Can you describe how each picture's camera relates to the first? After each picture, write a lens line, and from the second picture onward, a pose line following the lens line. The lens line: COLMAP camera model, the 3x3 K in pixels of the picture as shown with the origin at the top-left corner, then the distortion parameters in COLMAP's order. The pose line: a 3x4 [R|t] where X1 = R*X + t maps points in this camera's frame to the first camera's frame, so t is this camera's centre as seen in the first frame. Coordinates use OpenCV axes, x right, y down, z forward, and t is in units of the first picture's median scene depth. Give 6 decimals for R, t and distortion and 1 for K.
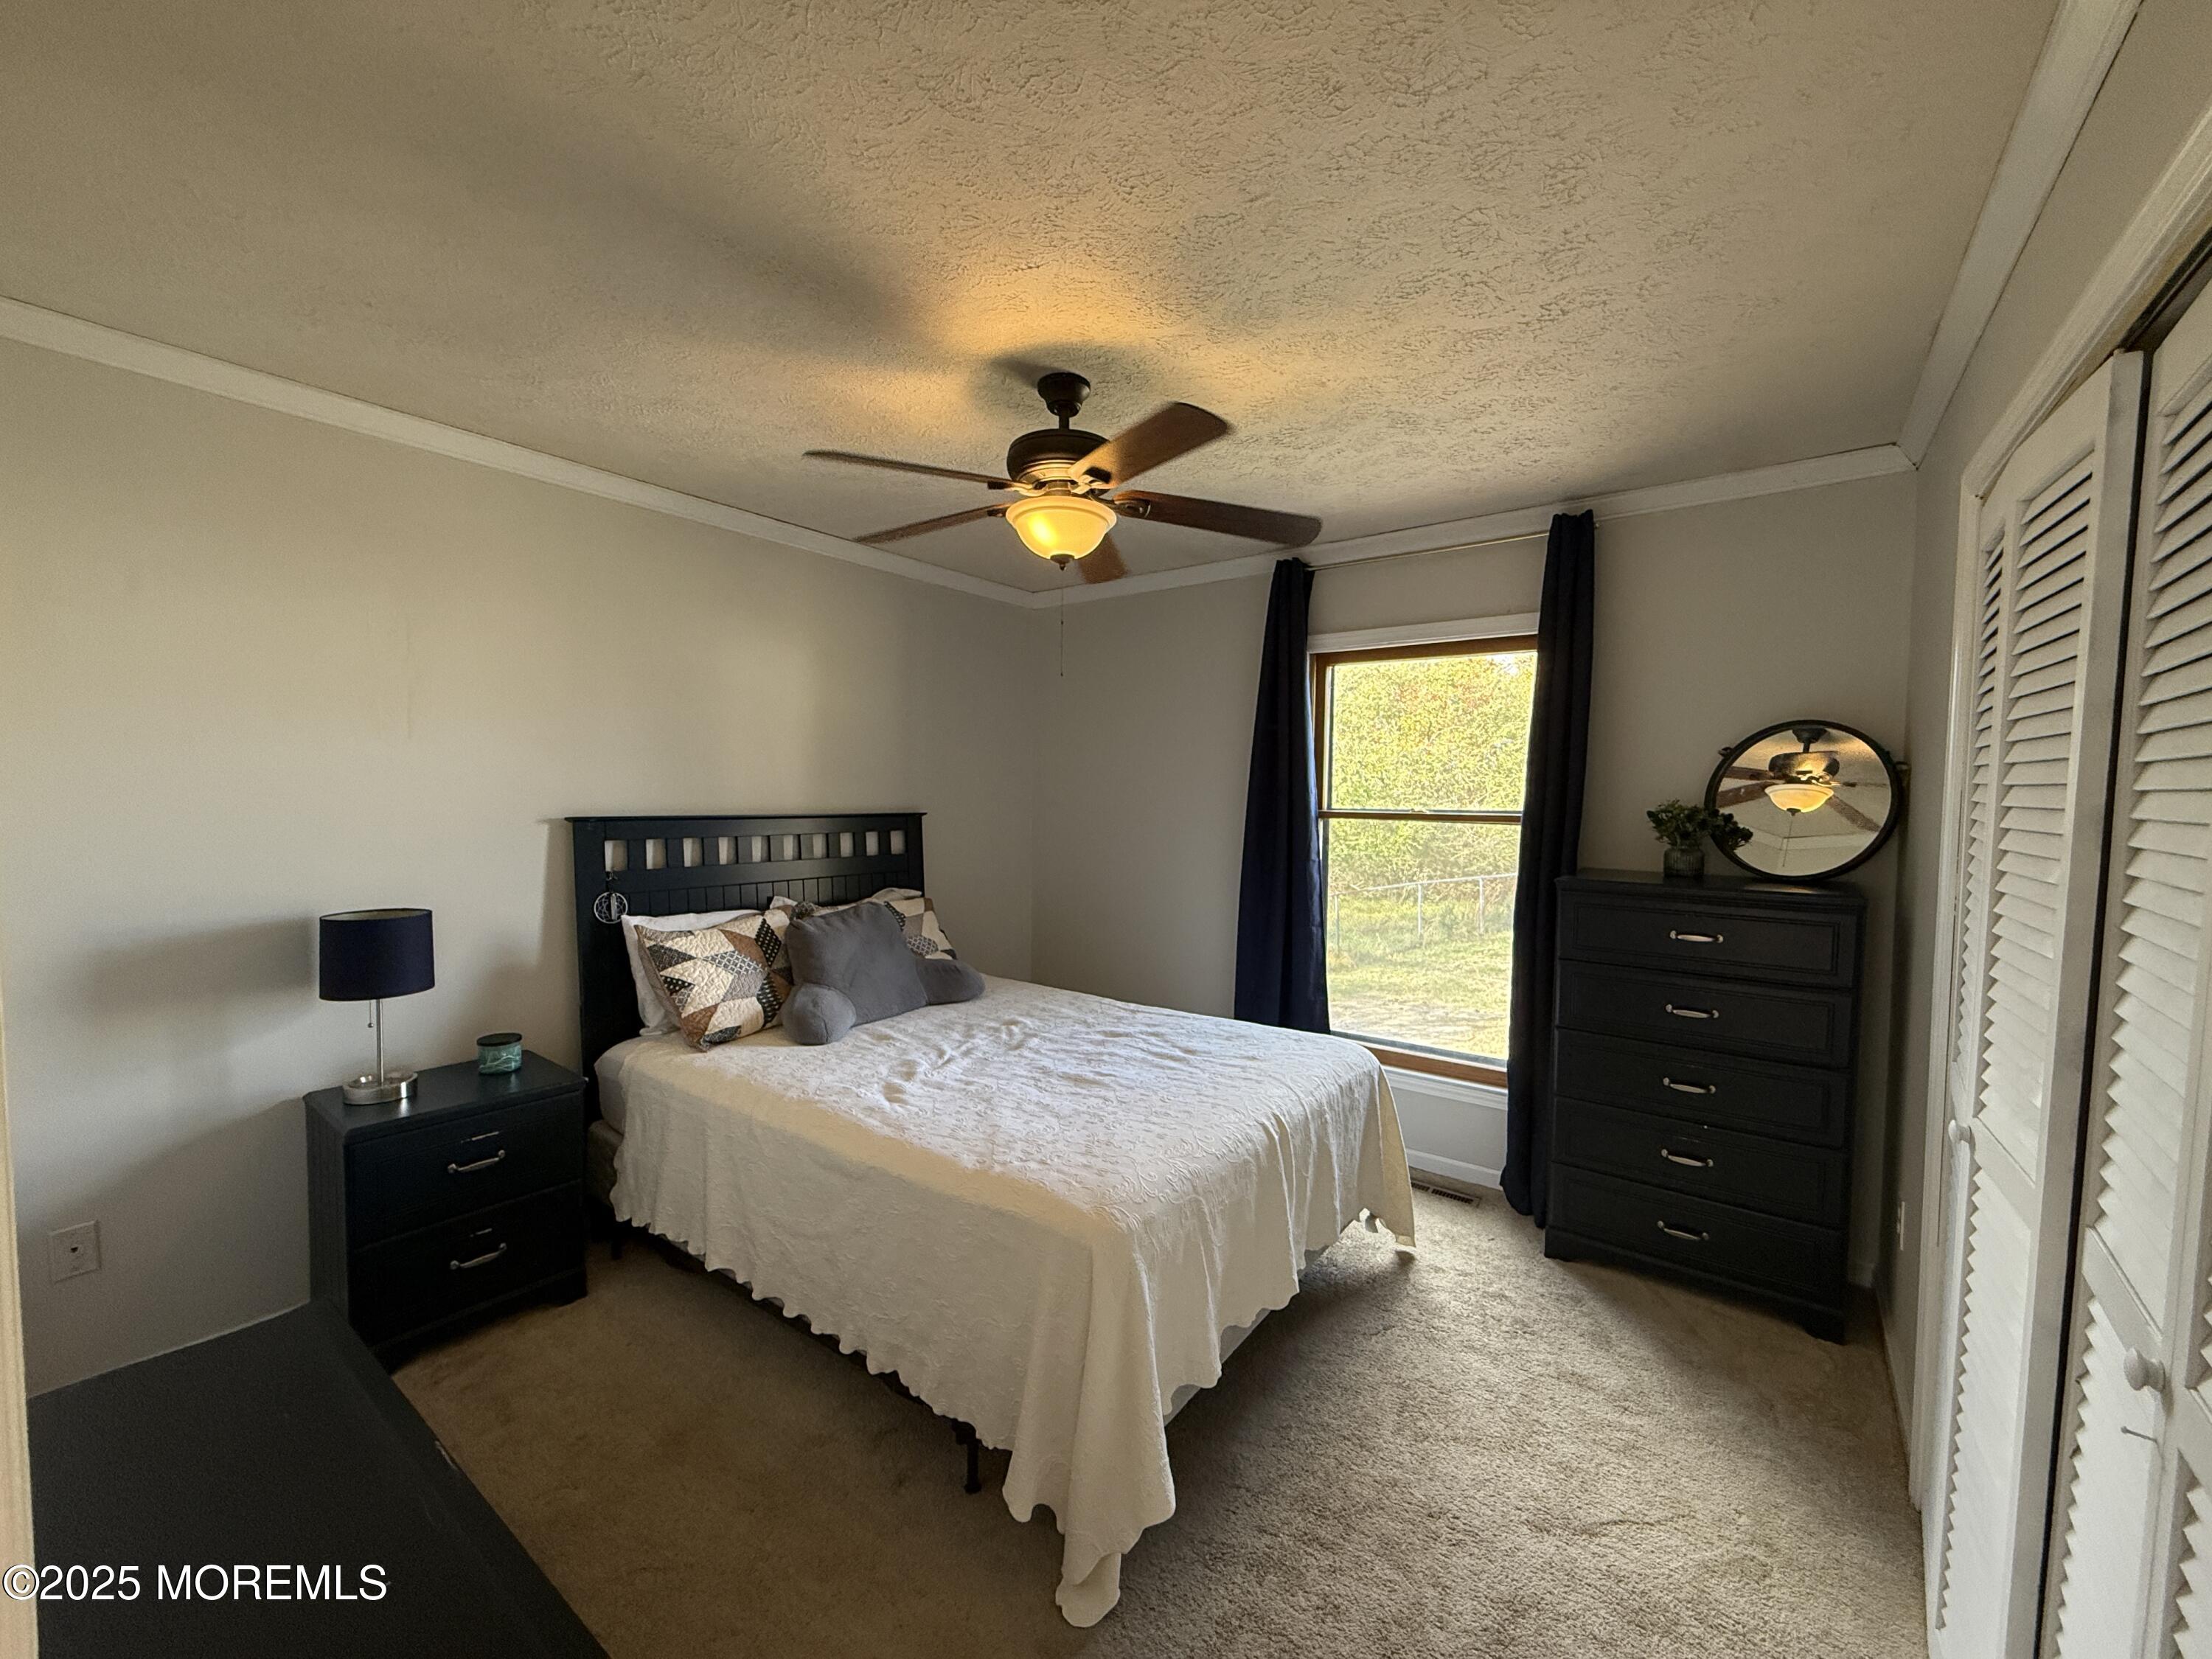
lens RADIAL K [[877.1, 0, 1105.4], [0, 877.1, 838.3], [0, 0, 1]] dist [0.000320, -0.000861]
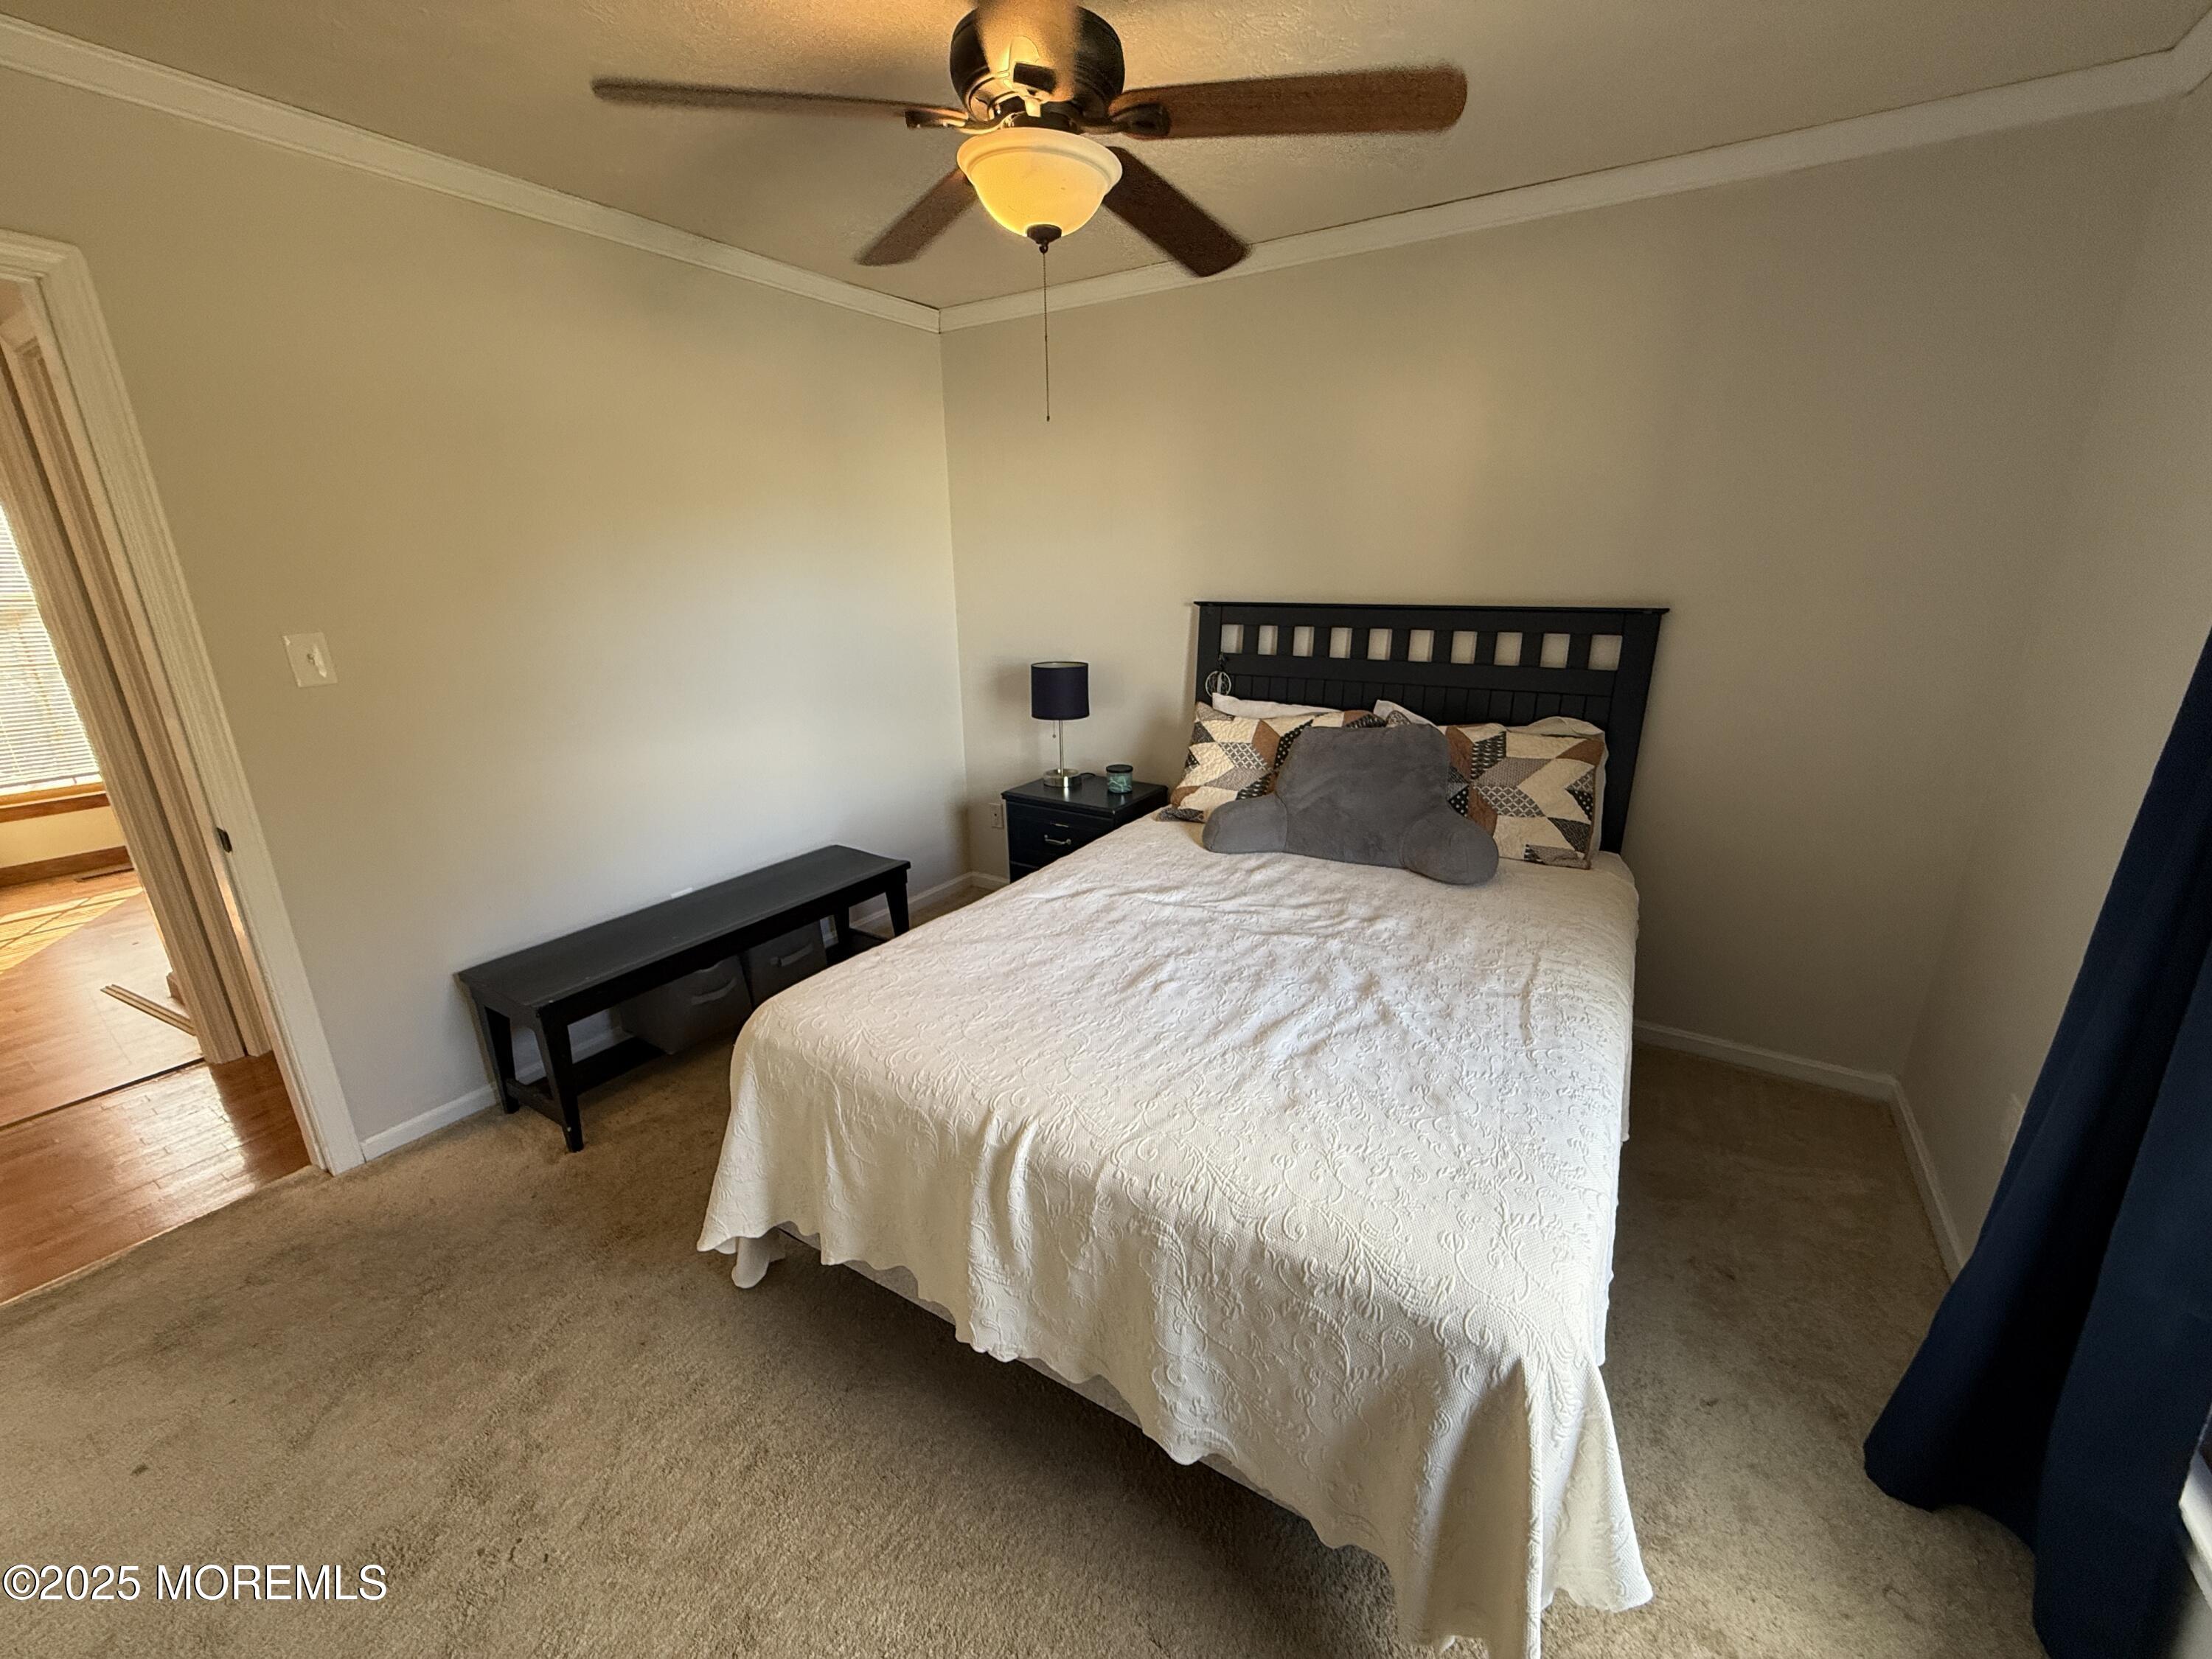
lens RADIAL K [[877.1, 0, 1103.4], [0, 877.1, 833.7], [0, 0, 1]] dist [0.000320, -0.000861]
pose [[0.074958, 0.285879, -0.955329, 0.581106], [-0.037462, 0.958156, 0.283786, -0.054152], [0.996483, 0.014516, 0.082531, 0.779813]]
